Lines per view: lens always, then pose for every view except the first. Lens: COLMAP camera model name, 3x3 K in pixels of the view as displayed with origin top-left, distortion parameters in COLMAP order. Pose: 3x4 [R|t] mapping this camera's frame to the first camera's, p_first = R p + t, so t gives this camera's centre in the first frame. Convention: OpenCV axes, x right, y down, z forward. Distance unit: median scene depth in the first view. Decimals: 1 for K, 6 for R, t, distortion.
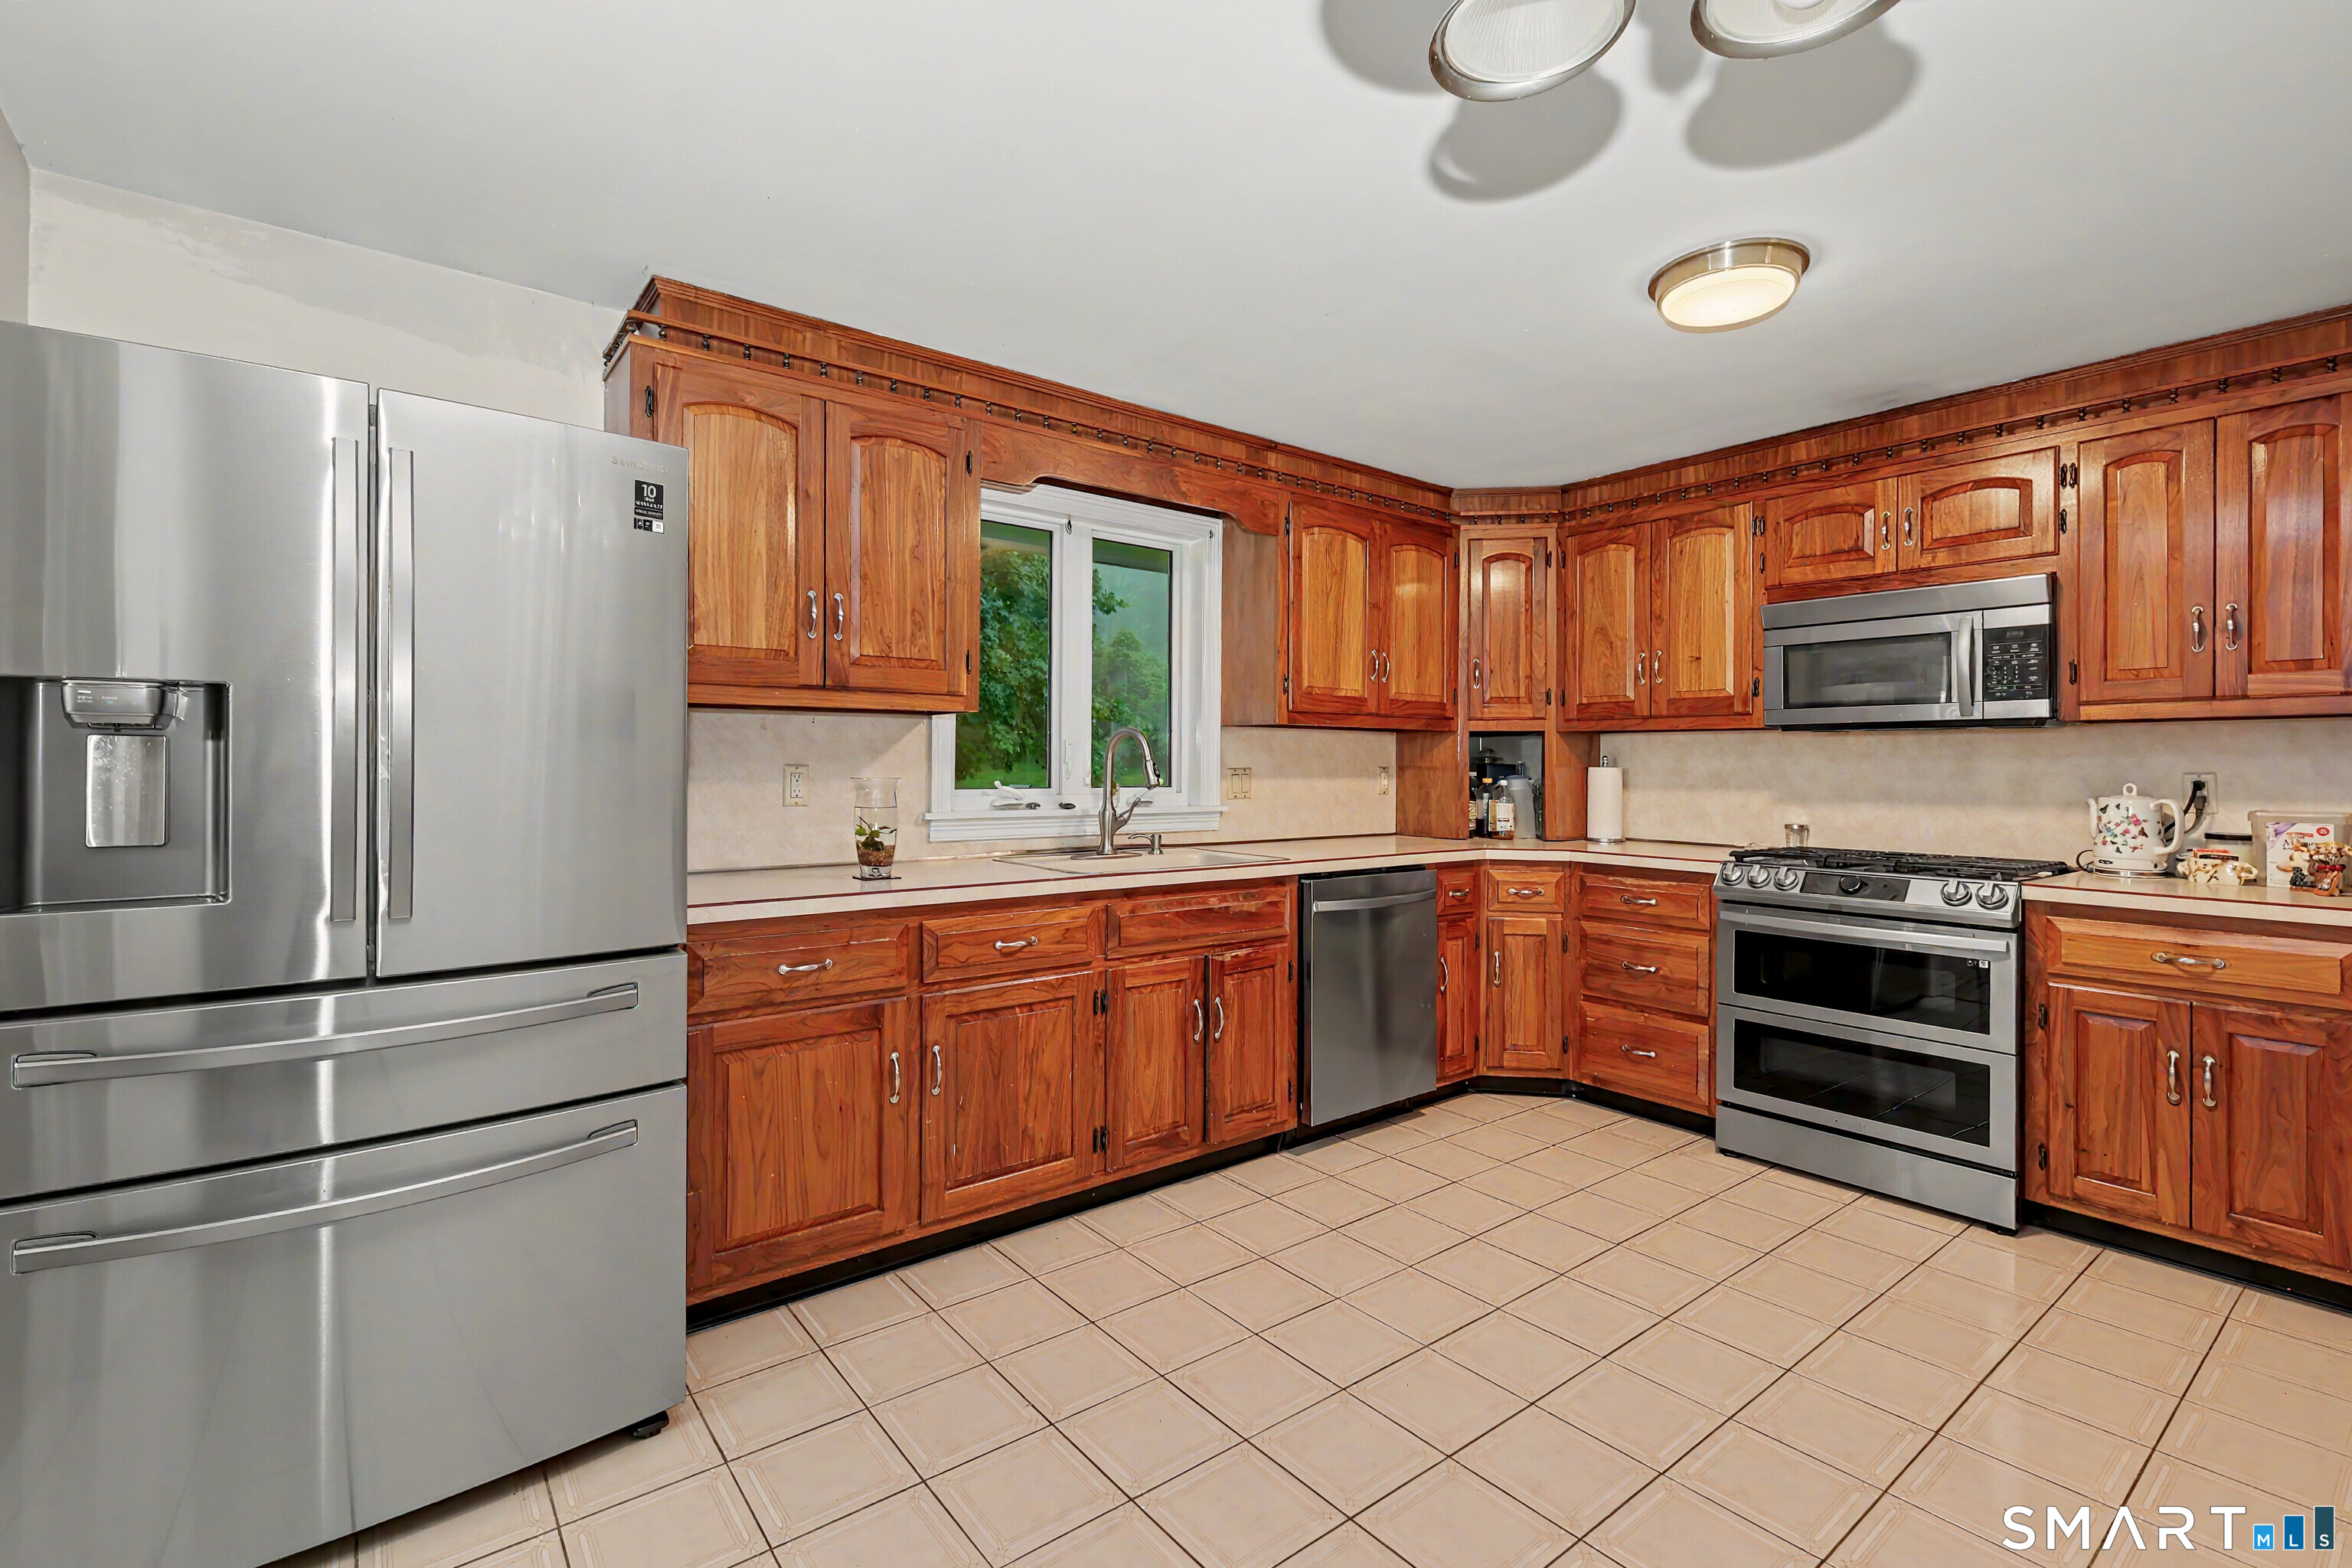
lens RADIAL K [[1048.0, 0, 1167.1], [0, 1048.0, 766.6], [0, 0, 1]] dist [-0.001748, -0.000232]
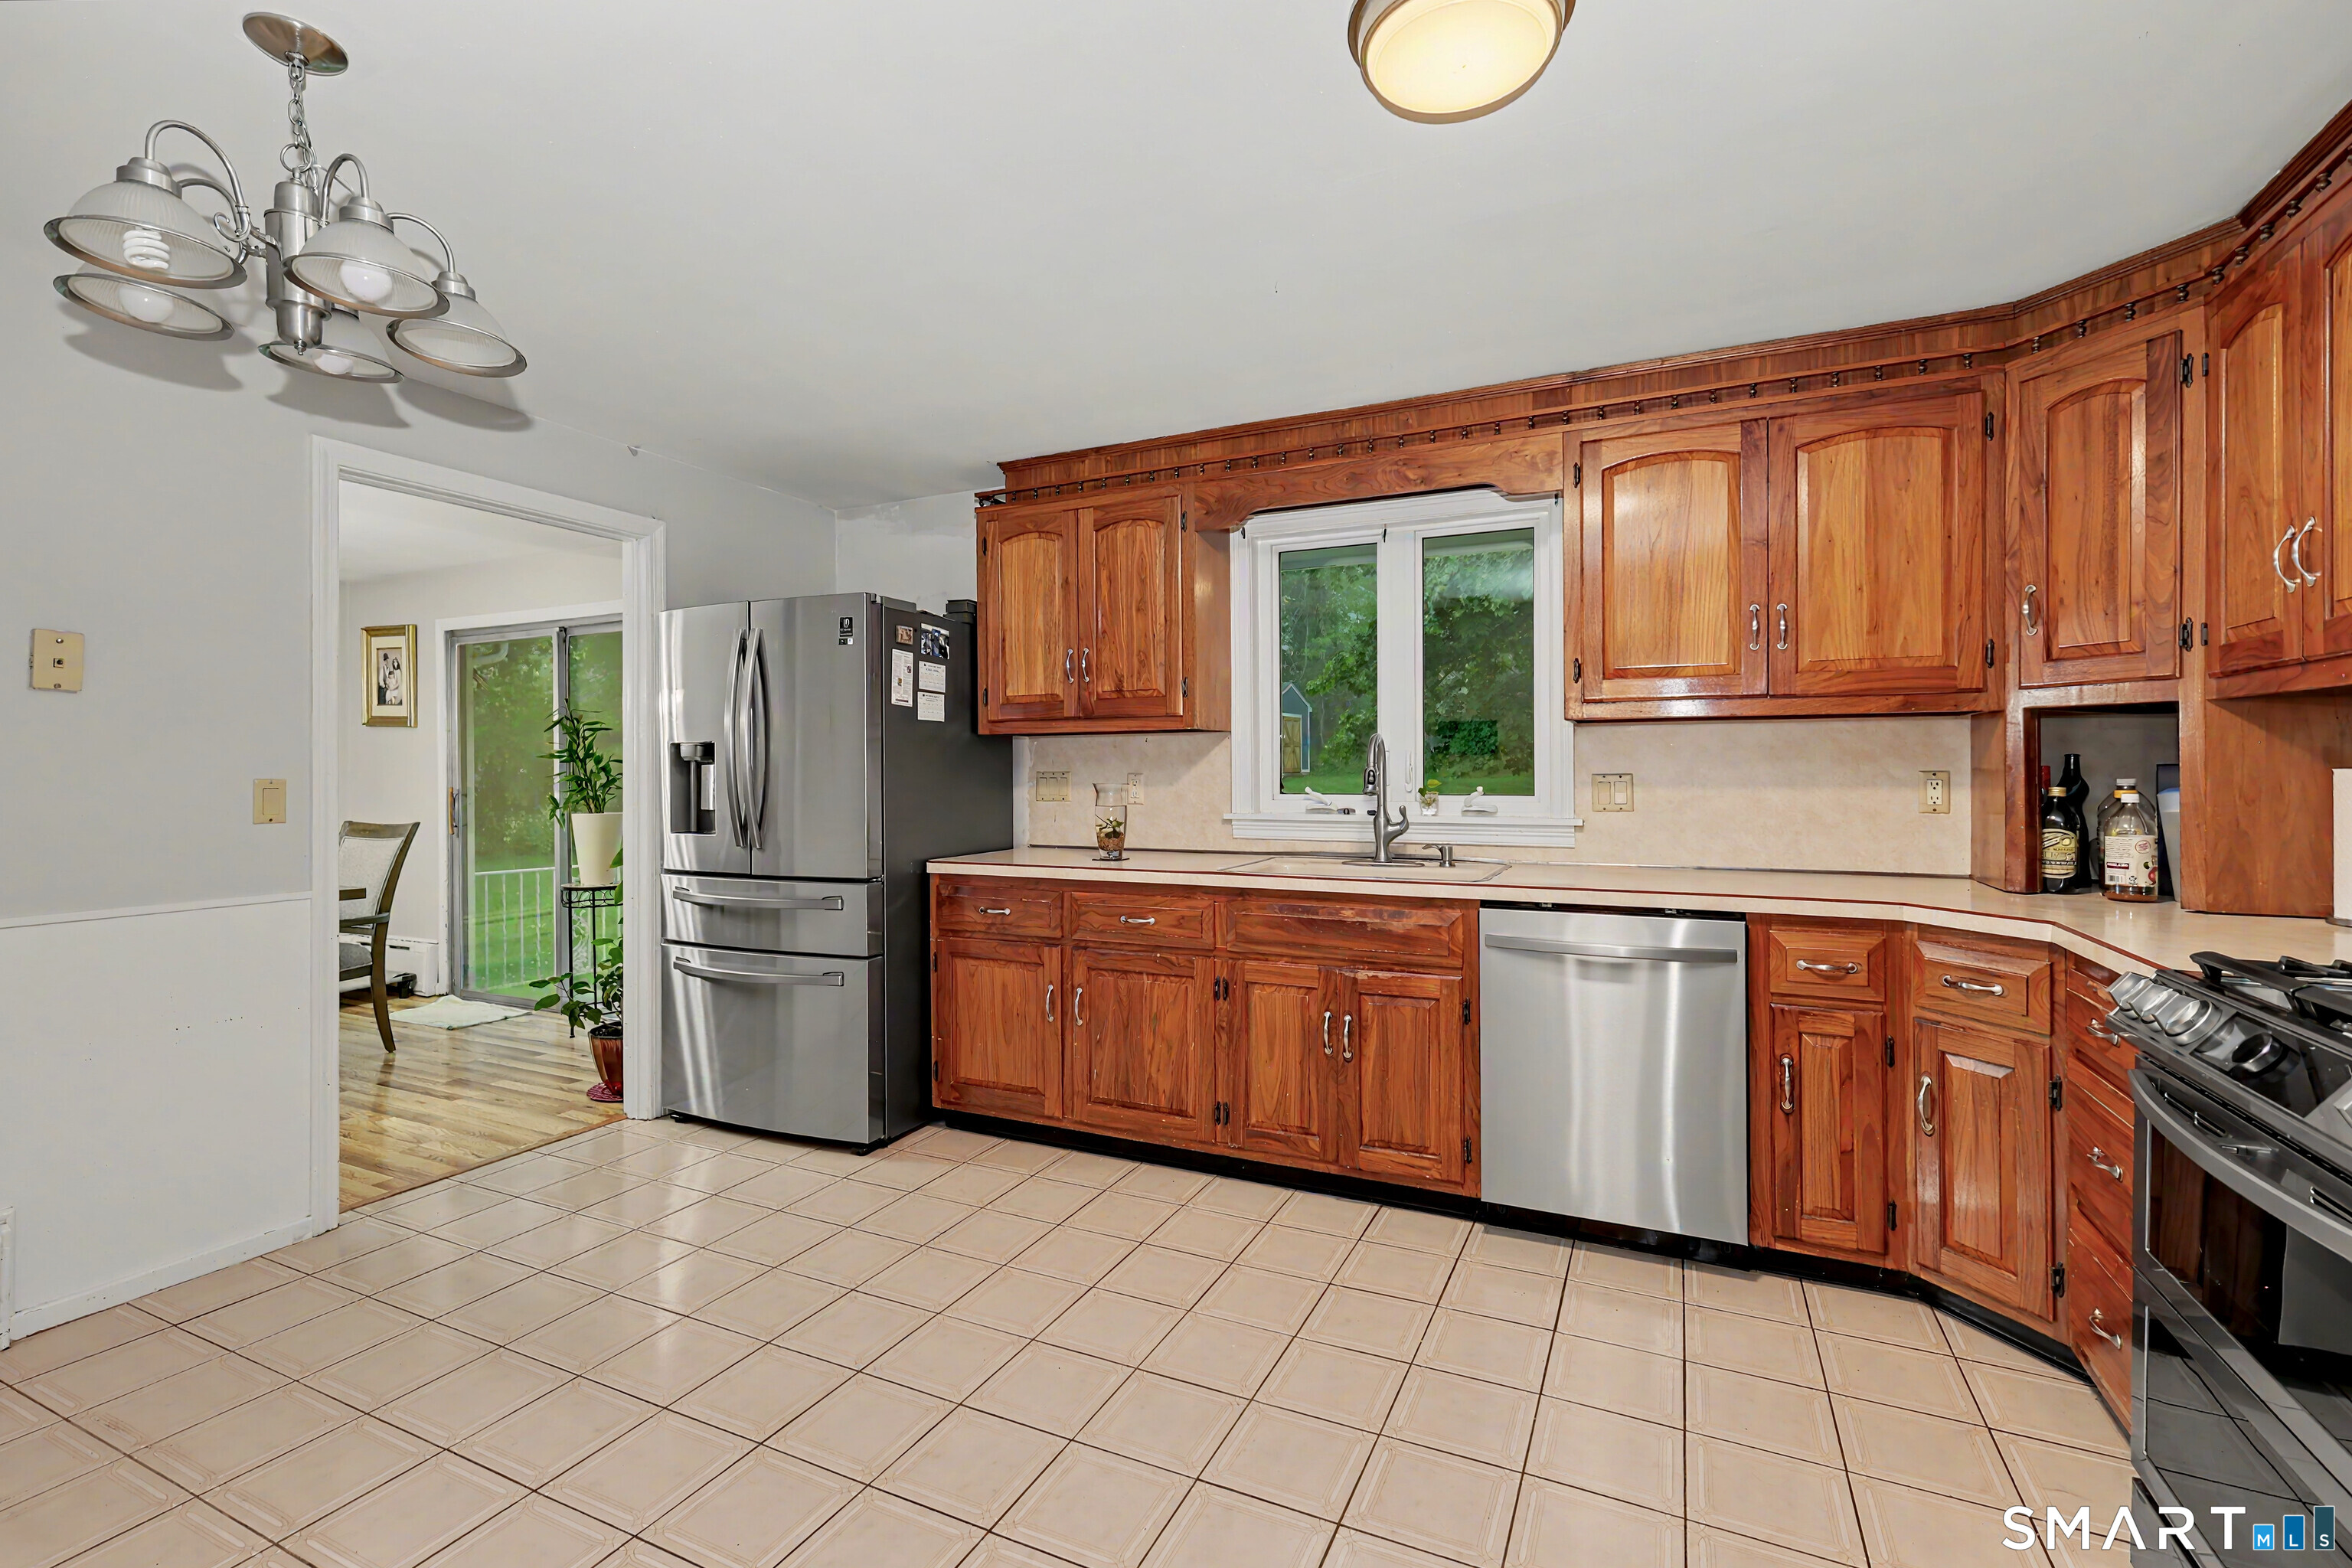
lens RADIAL K [[1032.7, 0, 1180.8], [0, 1032.7, 774.9], [0, 0, 1]] dist [0.000938, -0.000166]
pose [[0.450557, -0.003518, -0.892741, 0.839451], [0.005630, 0.999984, -0.001099, 0.001411], [0.892730, -0.004531, 0.450569, 0.450441]]
